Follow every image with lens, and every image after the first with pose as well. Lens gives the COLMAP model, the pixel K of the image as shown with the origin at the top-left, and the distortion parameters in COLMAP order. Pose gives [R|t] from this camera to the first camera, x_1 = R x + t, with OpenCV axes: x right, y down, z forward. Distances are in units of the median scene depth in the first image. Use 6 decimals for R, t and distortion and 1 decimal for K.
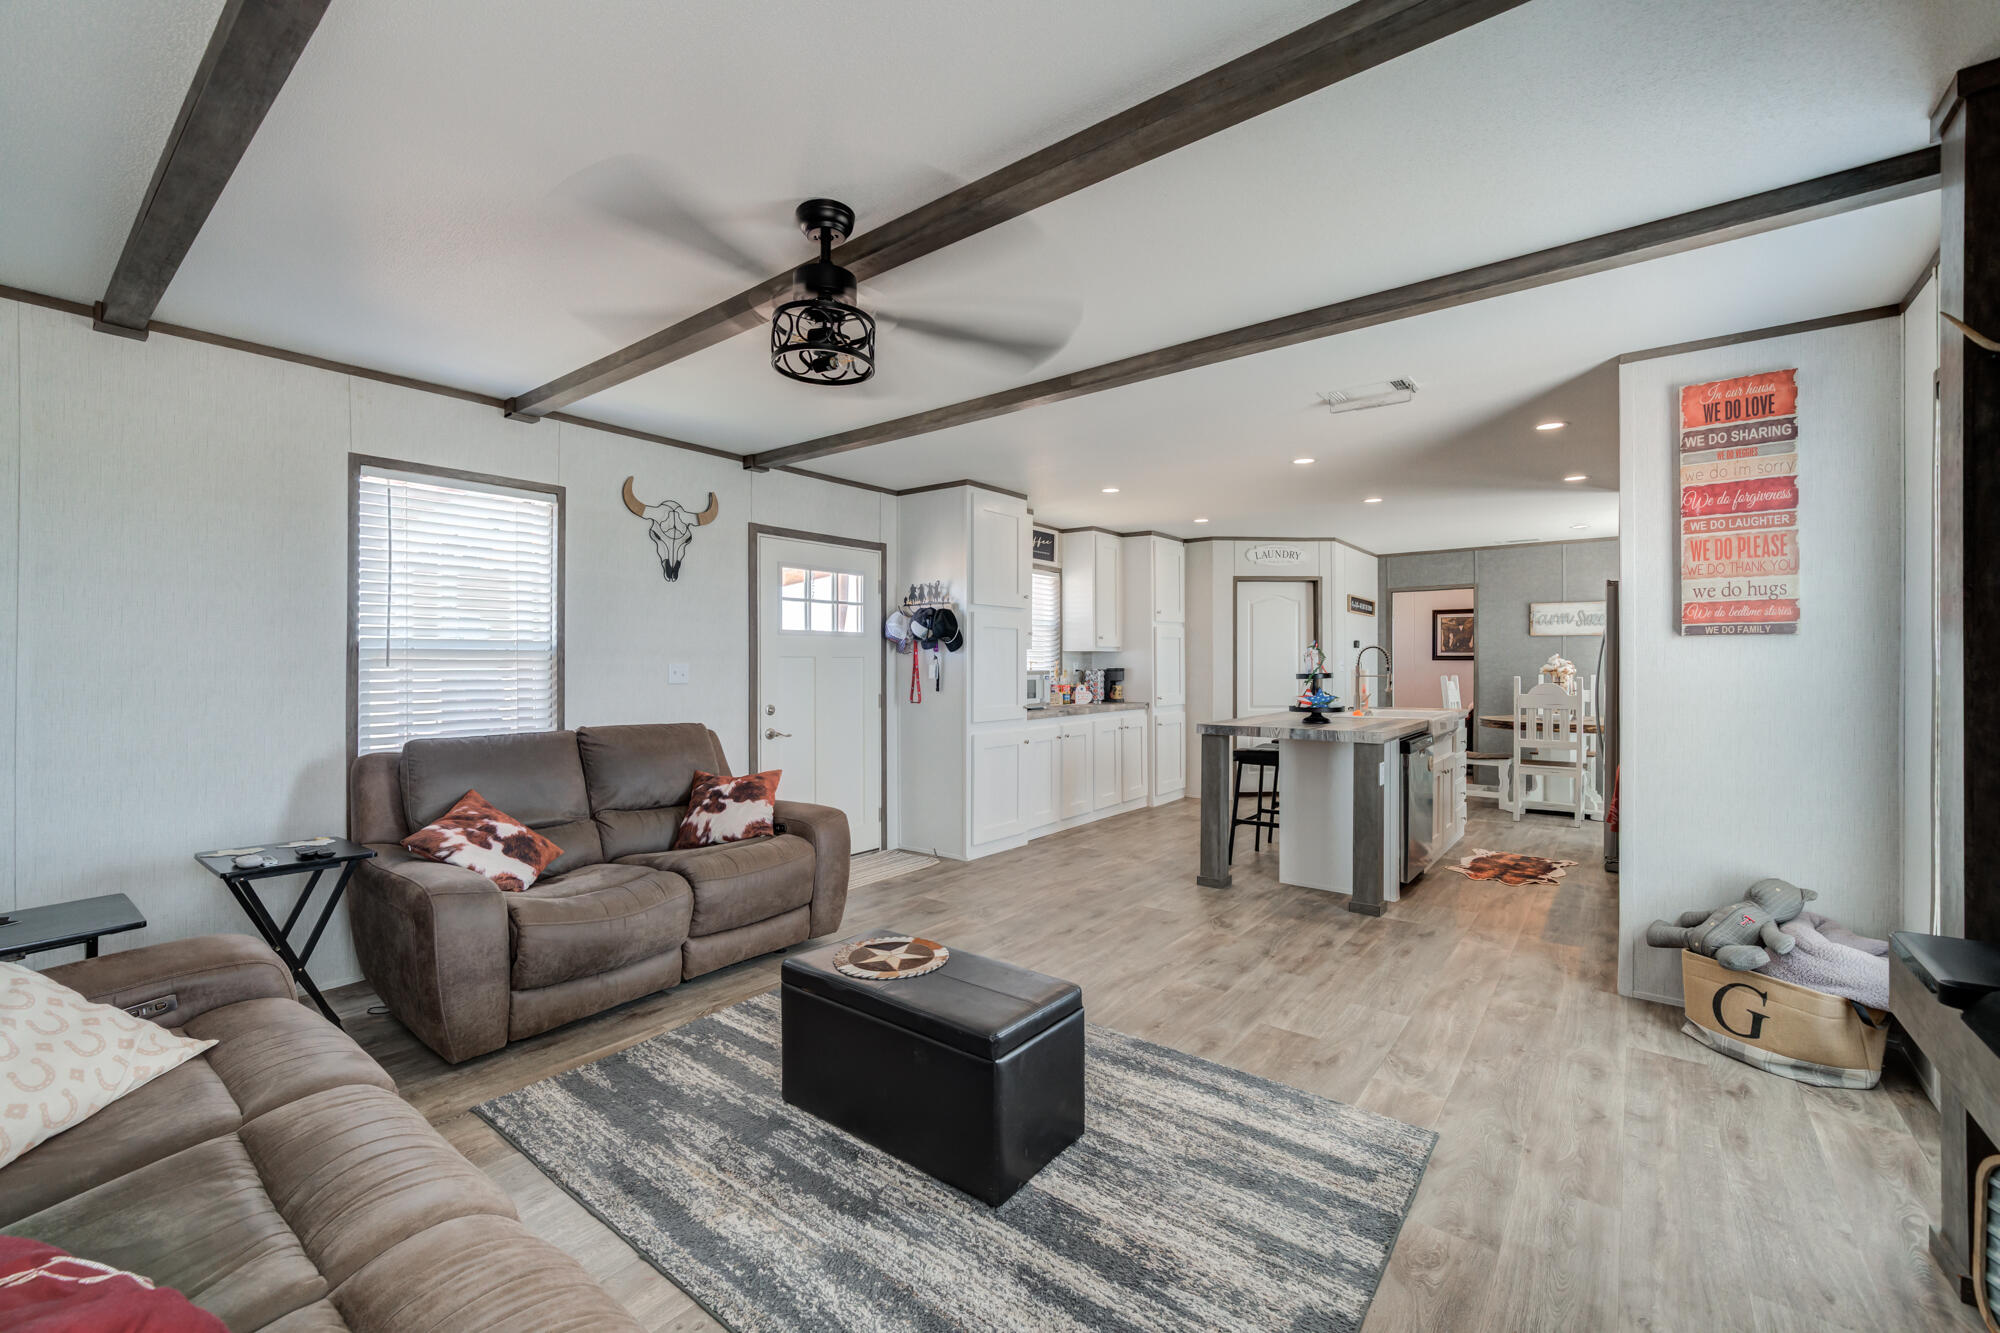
lens RADIAL K [[795.7, 0, 970.3], [0, 795.7, 662.8], [0, 0, 1]] dist [-0.000720, 0.000014]
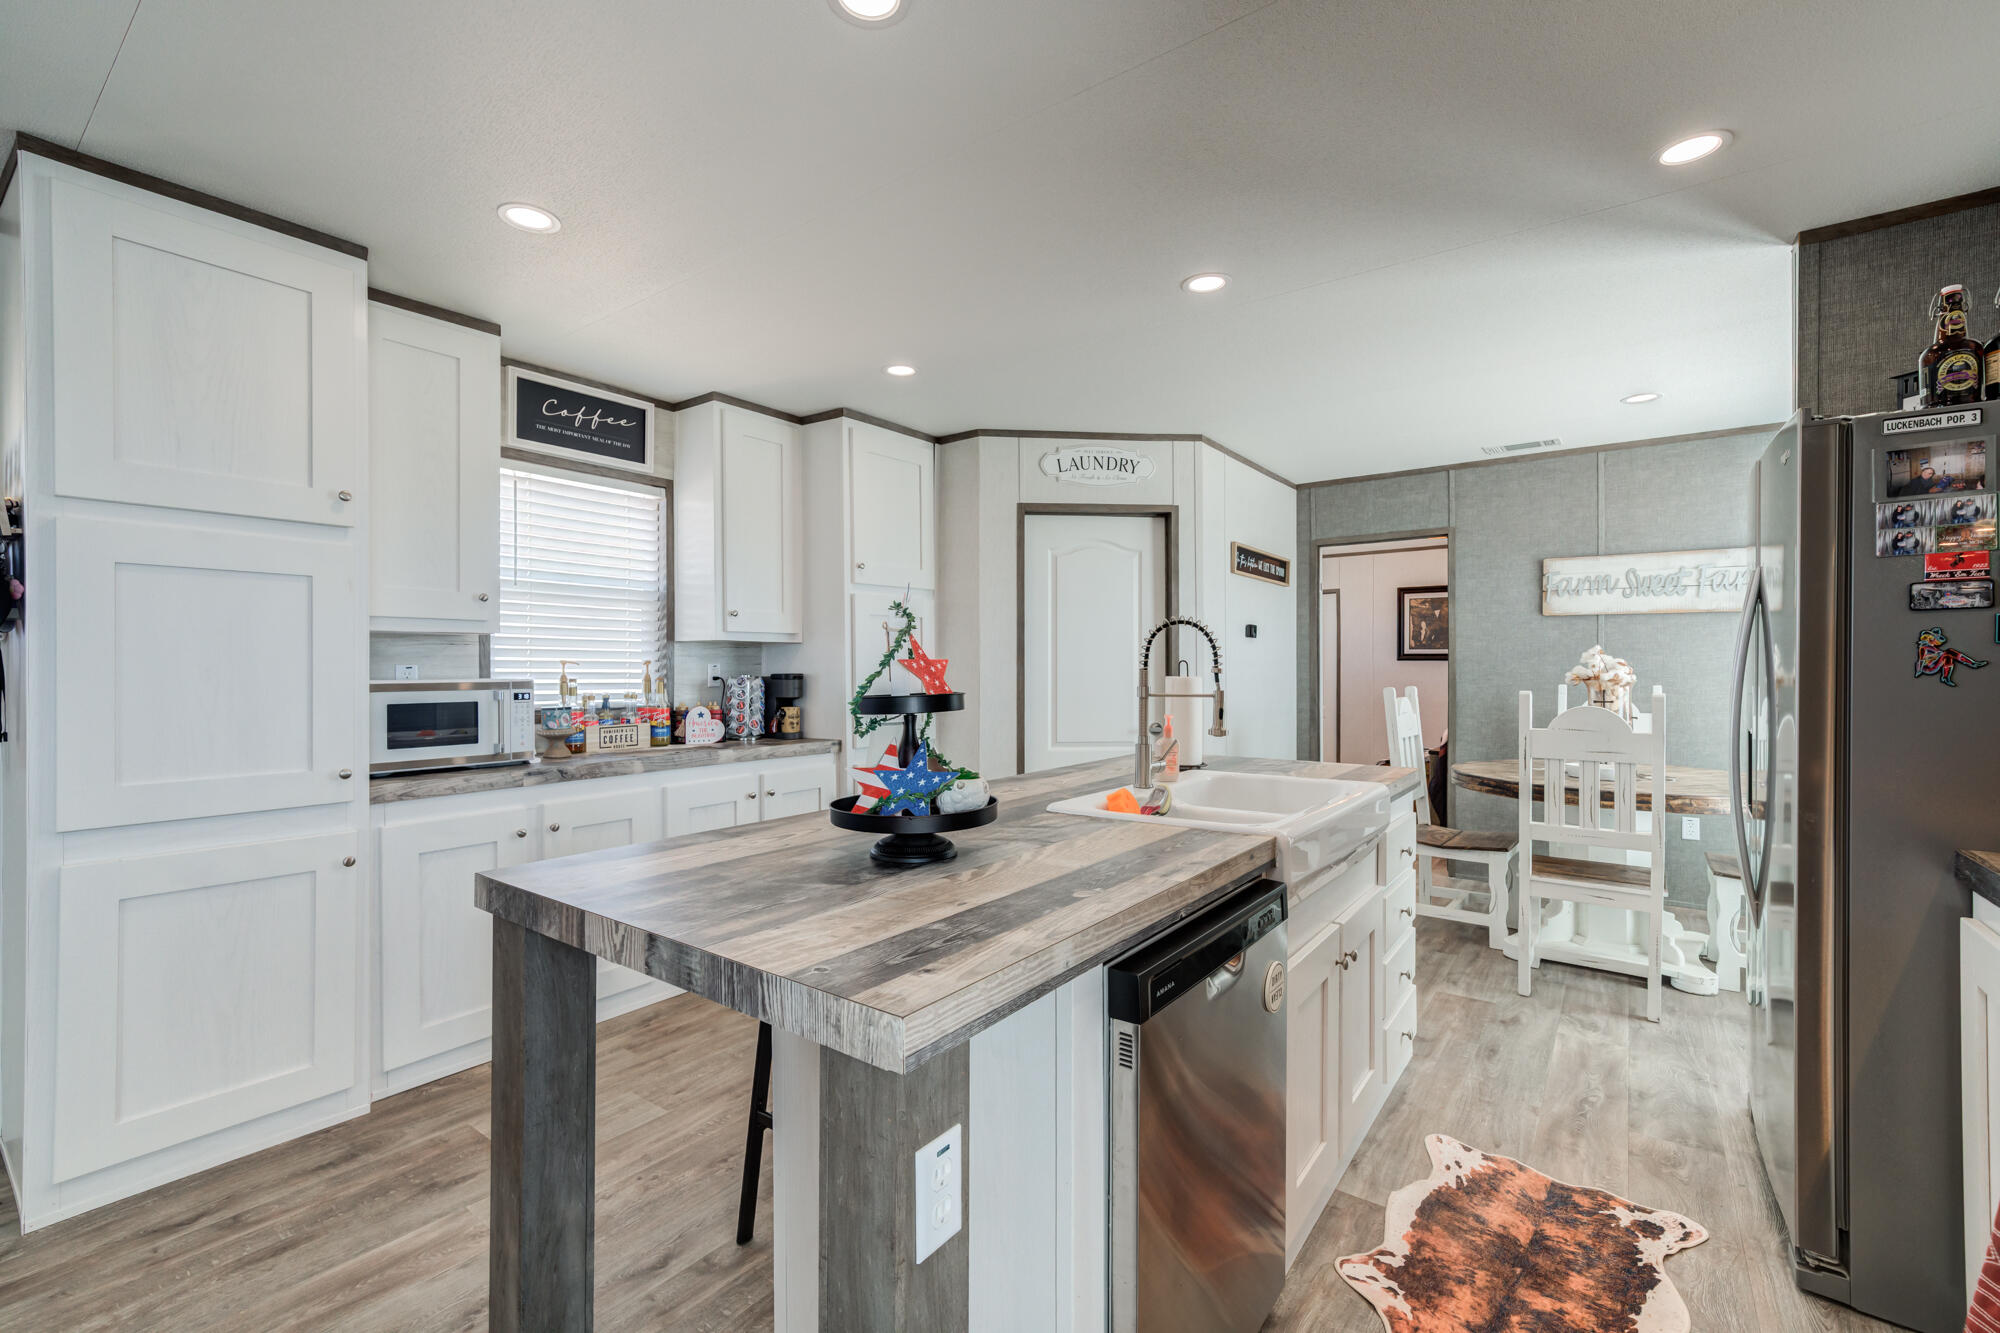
lens RADIAL K [[856.2, 0, 1000.0], [0, 856.2, 666.5], [0, 0, 1]] dist [0.004788, 0.000290]
pose [[0.997713, -0.000888, 0.067588, 0.388572], [0.000779, 0.999998, 0.001639, 0.001563], [-0.067589, -0.001583, 0.997712, 0.584240]]
